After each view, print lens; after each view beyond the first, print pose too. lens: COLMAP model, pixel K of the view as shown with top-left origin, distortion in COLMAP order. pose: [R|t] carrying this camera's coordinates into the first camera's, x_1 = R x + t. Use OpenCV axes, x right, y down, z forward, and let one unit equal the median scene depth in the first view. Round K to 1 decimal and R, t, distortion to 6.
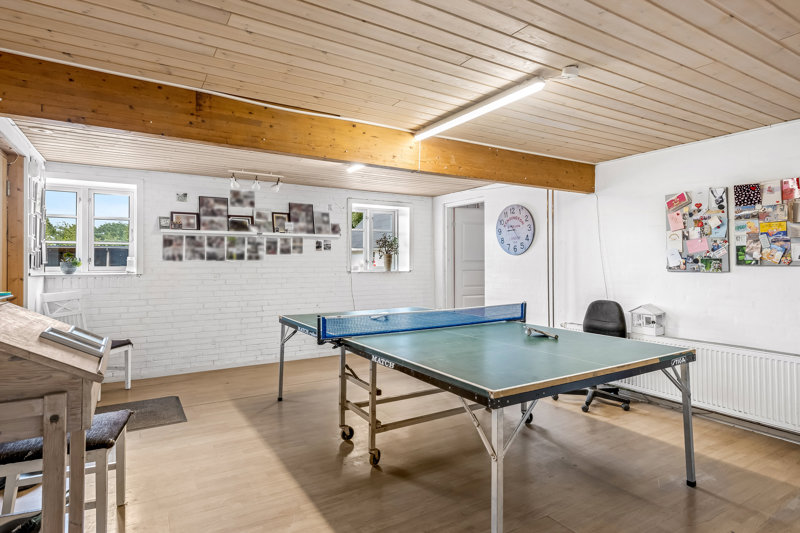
lens RADIAL K [[434.5, 0, 398.5], [0, 434.5, 261.6], [0, 0, 1]] dist [-0.003170, -0.001479]
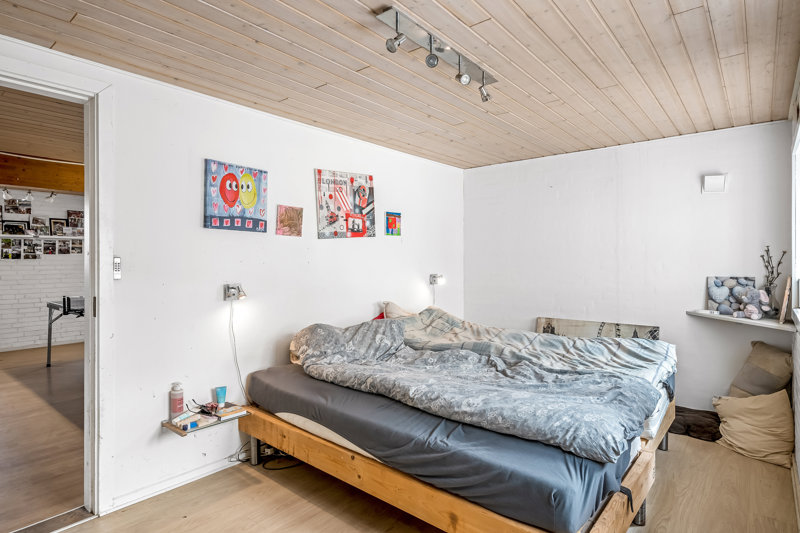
lens RADIAL K [[434.5, 0, 399.7], [0, 434.5, 267.1], [0, 0, 1]] dist [-0.003170, -0.001479]
pose [[0.945558, -0.007472, 0.325369, 0.227063], [0.001009, 0.999799, 0.020026, -0.004267], [-0.325453, -0.018607, 0.945375, -0.427969]]
